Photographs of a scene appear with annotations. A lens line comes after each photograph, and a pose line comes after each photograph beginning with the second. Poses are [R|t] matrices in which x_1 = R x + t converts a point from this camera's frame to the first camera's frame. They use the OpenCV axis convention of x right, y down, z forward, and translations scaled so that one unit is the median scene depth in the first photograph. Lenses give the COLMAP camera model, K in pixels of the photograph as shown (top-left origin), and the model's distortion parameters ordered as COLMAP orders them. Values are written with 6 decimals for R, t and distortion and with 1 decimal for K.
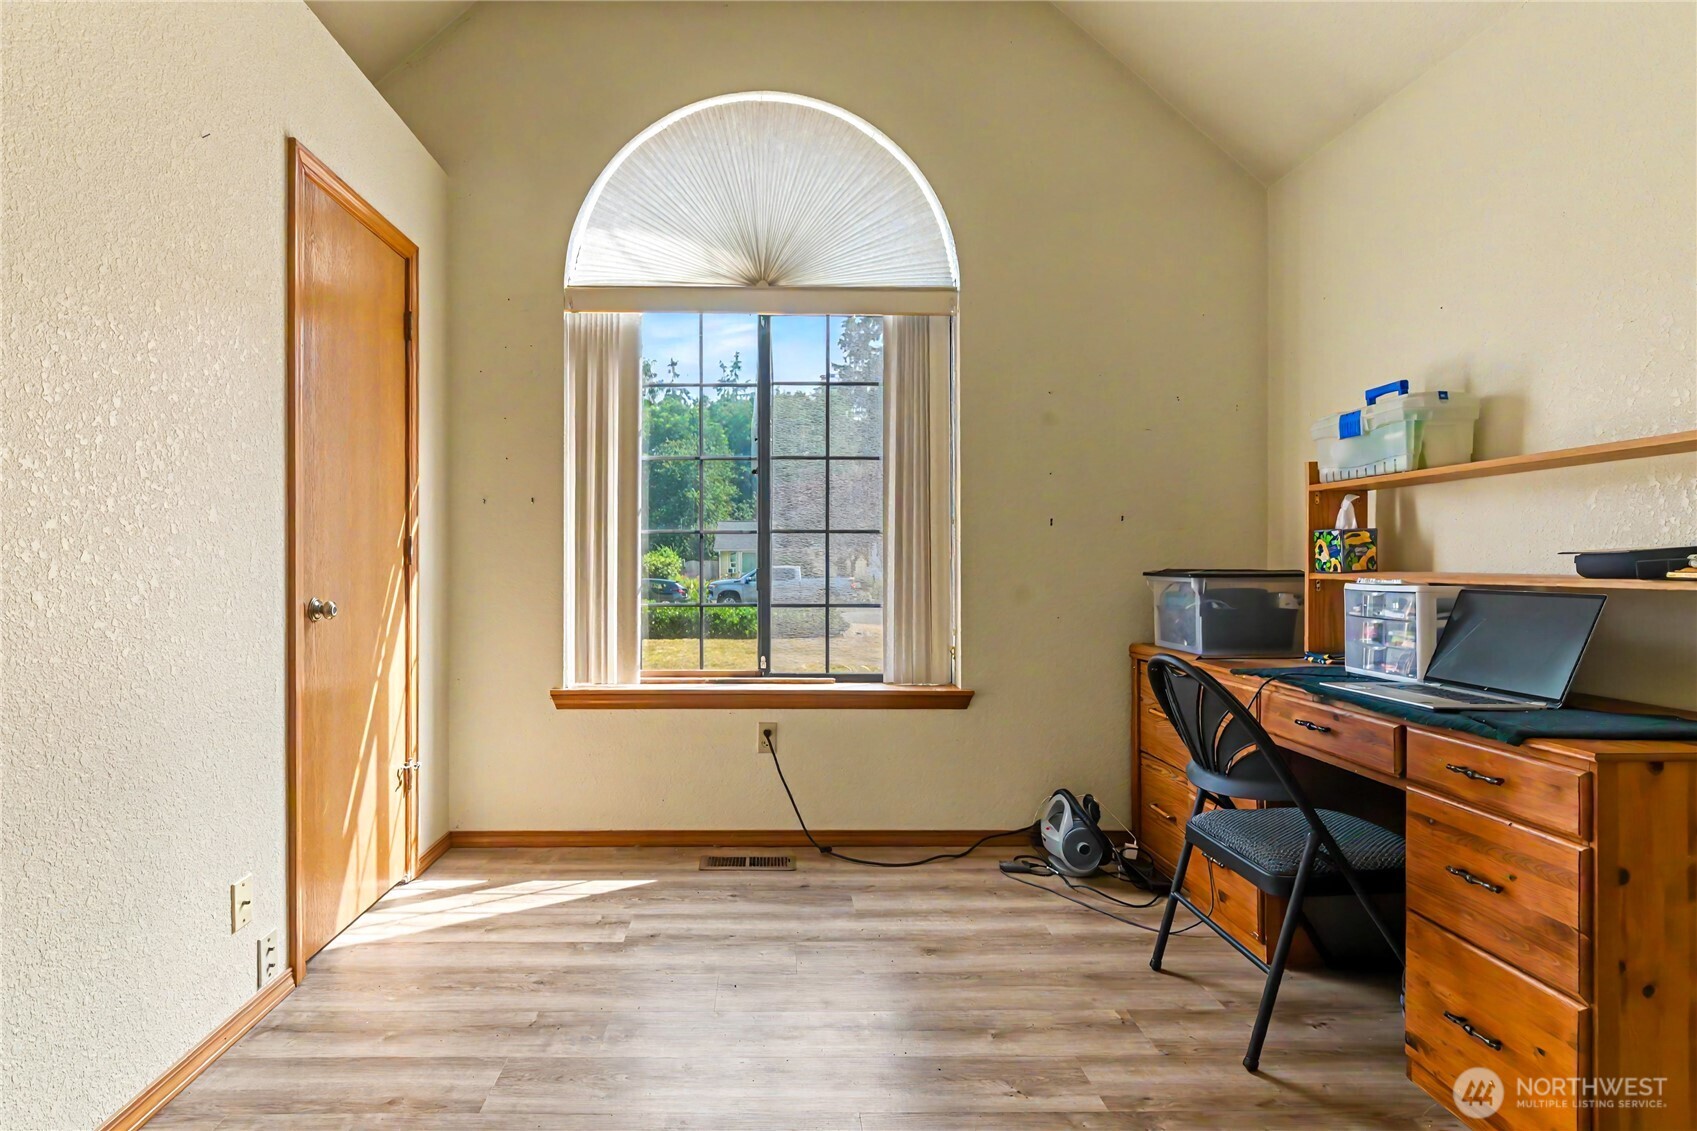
lens RADIAL K [[808.8, 0, 822.6], [0, 808.8, 554.3], [0, 0, 1]] dist [-0.001423, -0.000385]
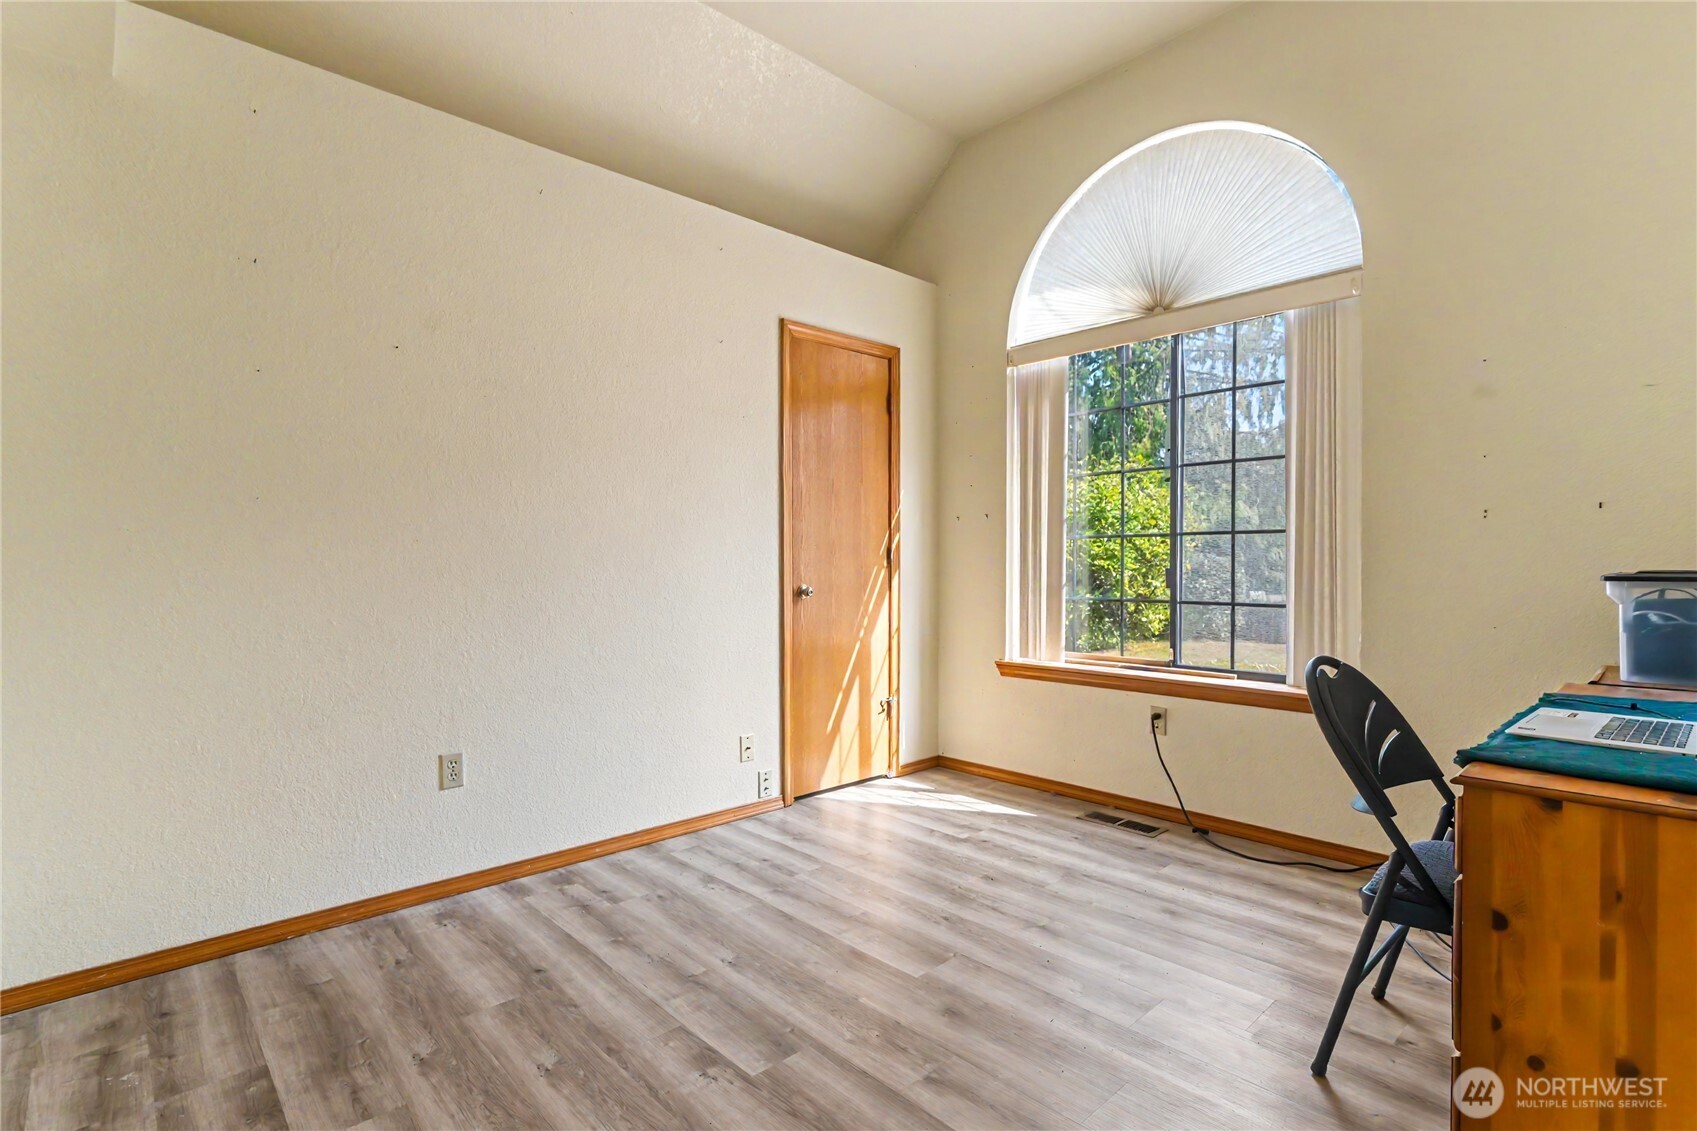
lens RADIAL K [[810.5, 0, 906.3], [0, 810.5, 563.1], [0, 0, 1]] dist [0.002063, 0.000161]
pose [[0.706924, -0.002484, -0.707286, 0.537736], [0.009907, 0.999931, 0.006390, -0.000054], [0.707220, -0.011525, 0.706899, -0.032198]]
